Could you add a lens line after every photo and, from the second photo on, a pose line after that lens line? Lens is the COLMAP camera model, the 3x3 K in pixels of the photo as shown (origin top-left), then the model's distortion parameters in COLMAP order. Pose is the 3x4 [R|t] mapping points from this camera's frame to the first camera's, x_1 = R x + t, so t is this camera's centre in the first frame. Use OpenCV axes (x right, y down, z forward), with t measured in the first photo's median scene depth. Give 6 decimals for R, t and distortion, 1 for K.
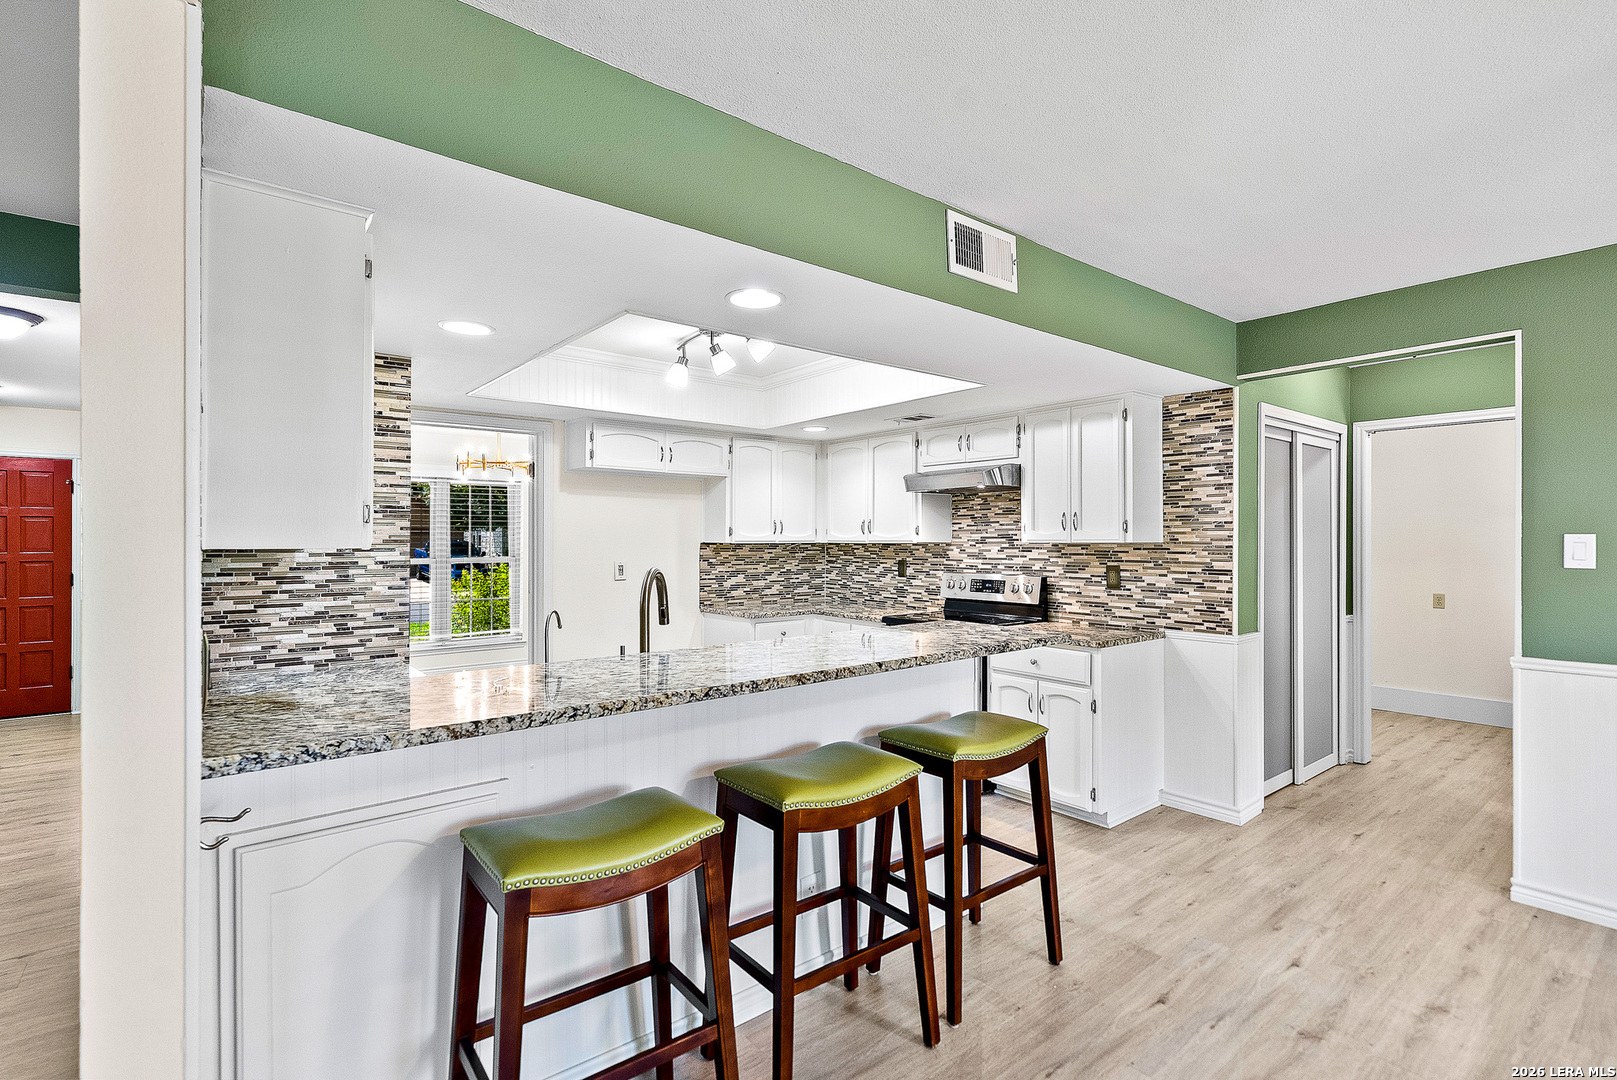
lens RADIAL K [[754.6, 0, 808.5], [0, 754.6, 540.0], [0, 0, 1]] dist [0.000392, -0.000189]
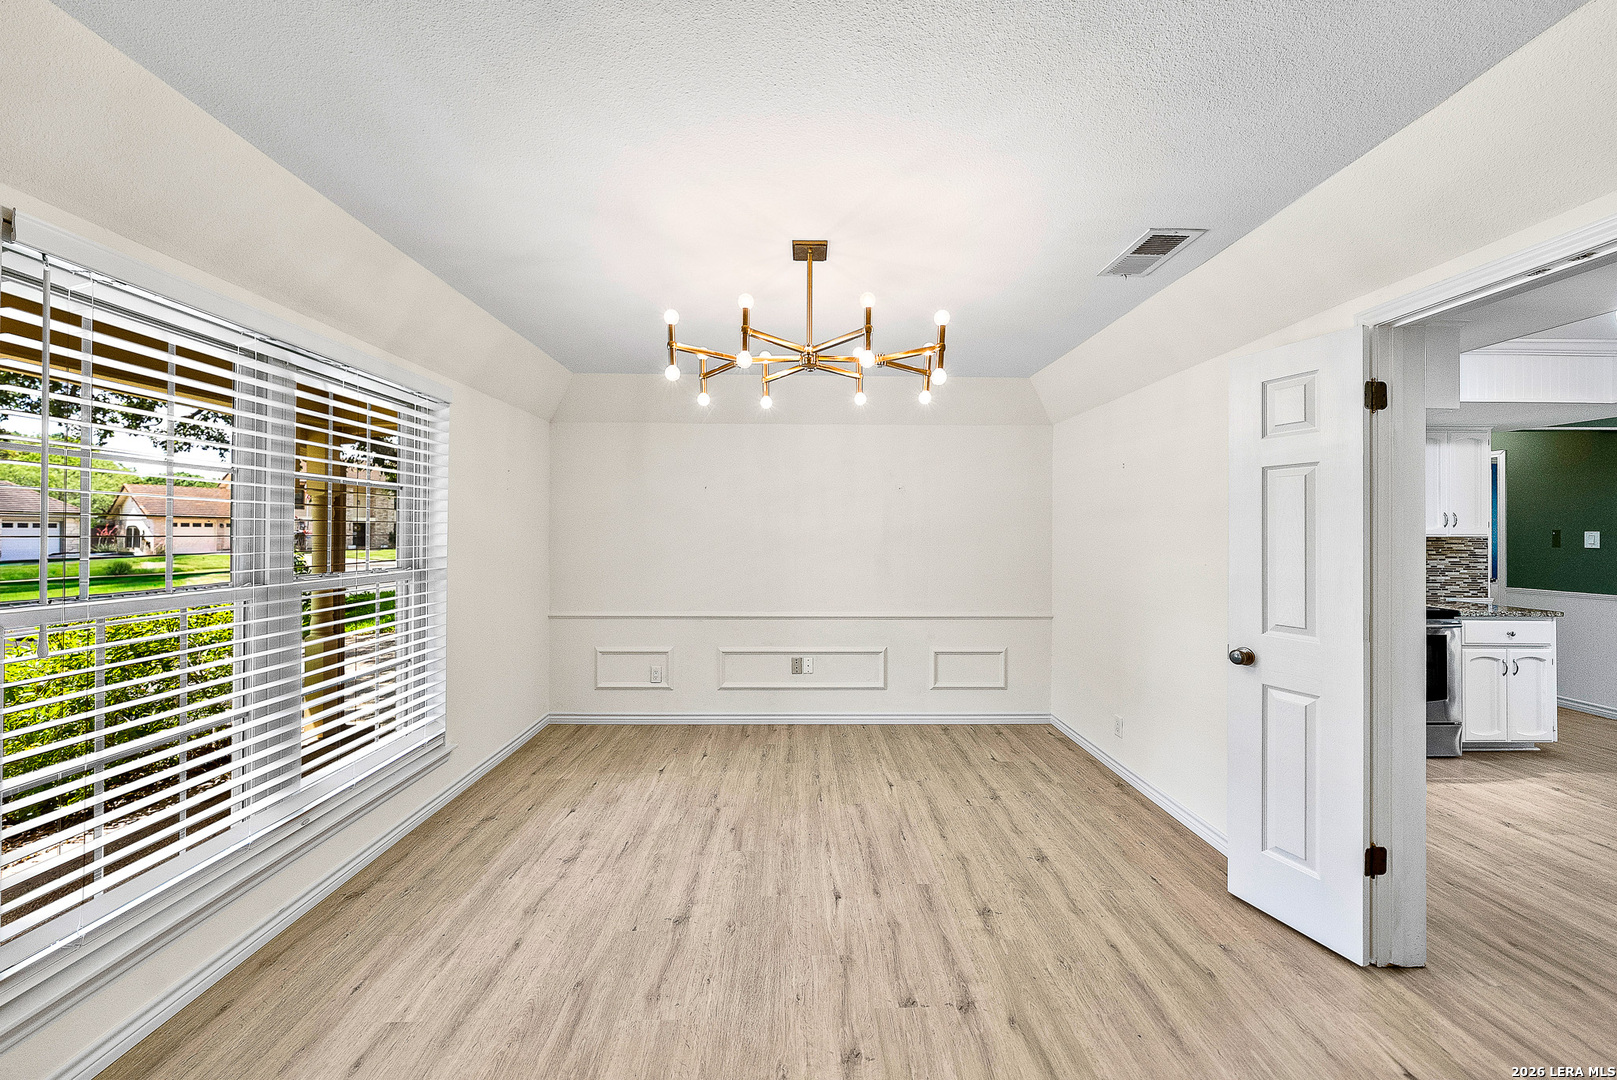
lens RADIAL K [[557.9, 0, 812.6], [0, 557.9, 531.2], [0, 0, 1]] dist [-0.000600, 0.000006]
pose [[0.613749, 0.005529, 0.789482, -0.933489], [0.001035, 0.999969, -0.007808, 0.000473], [-0.789501, 0.005609, 0.613724, 1.120246]]
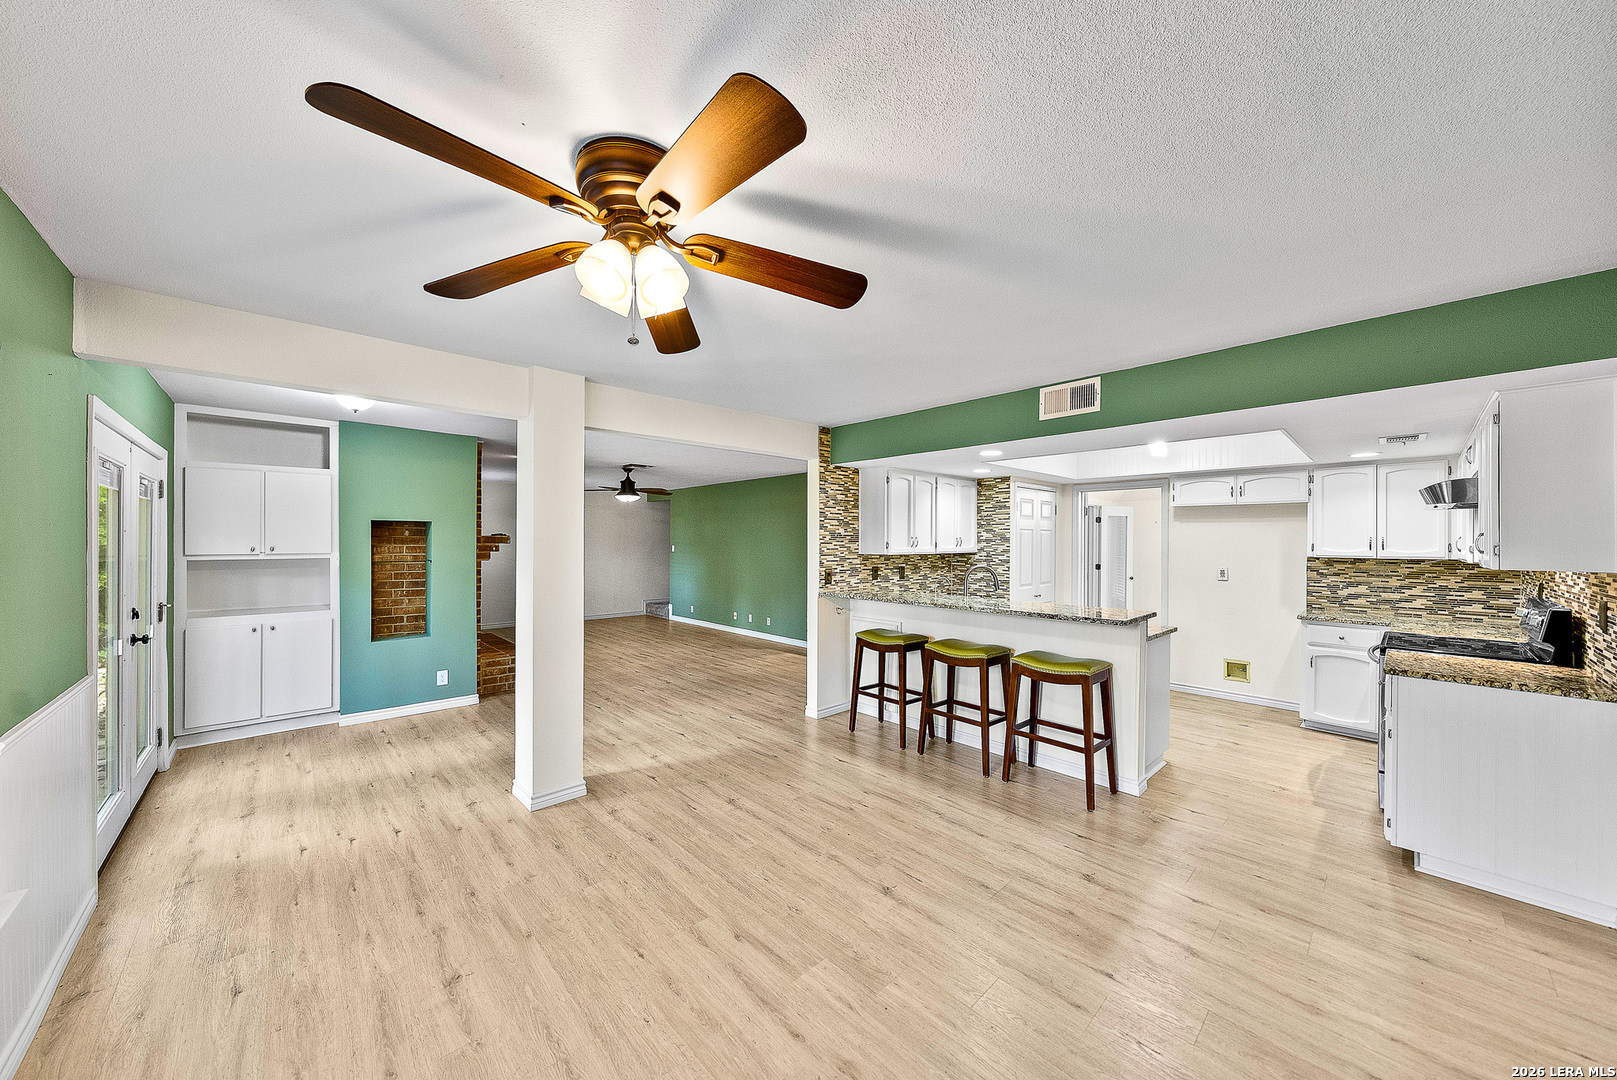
lens RADIAL K [[562.6, 0, 808.5], [0, 562.6, 540.0], [0, 0, 1]] dist [-0.002764, -0.000060]
pose [[0.072505, -0.000683, -0.997368, 0.827527], [-0.004075, 0.999991, -0.000981, -0.021361], [0.997360, 0.004135, 0.072501, 0.150823]]
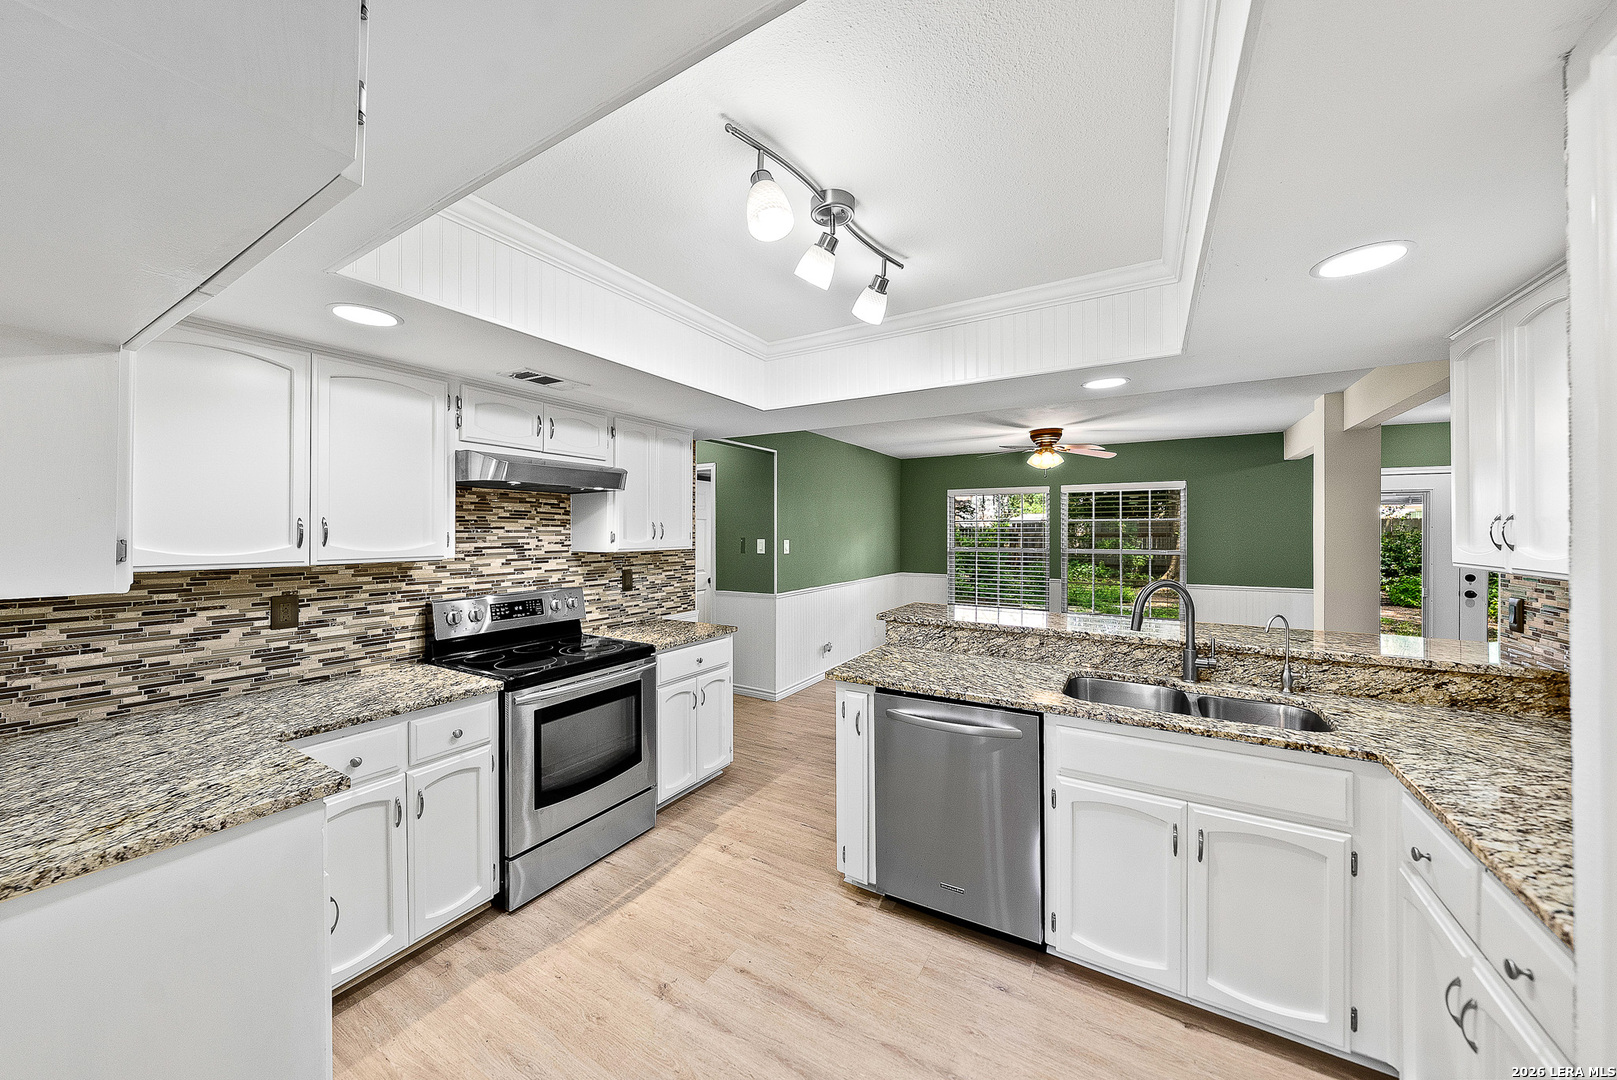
lens RADIAL K [[557.9, 0, 812.6], [0, 557.9, 531.2], [0, 0, 1]] dist [-0.000600, 0.000006]
pose [[-0.349582, 0.001811, 0.936904, -0.431349], [0.000650, 0.999998, -0.001690, -0.020032], [-0.936905, 0.000018, -0.349583, 0.944068]]
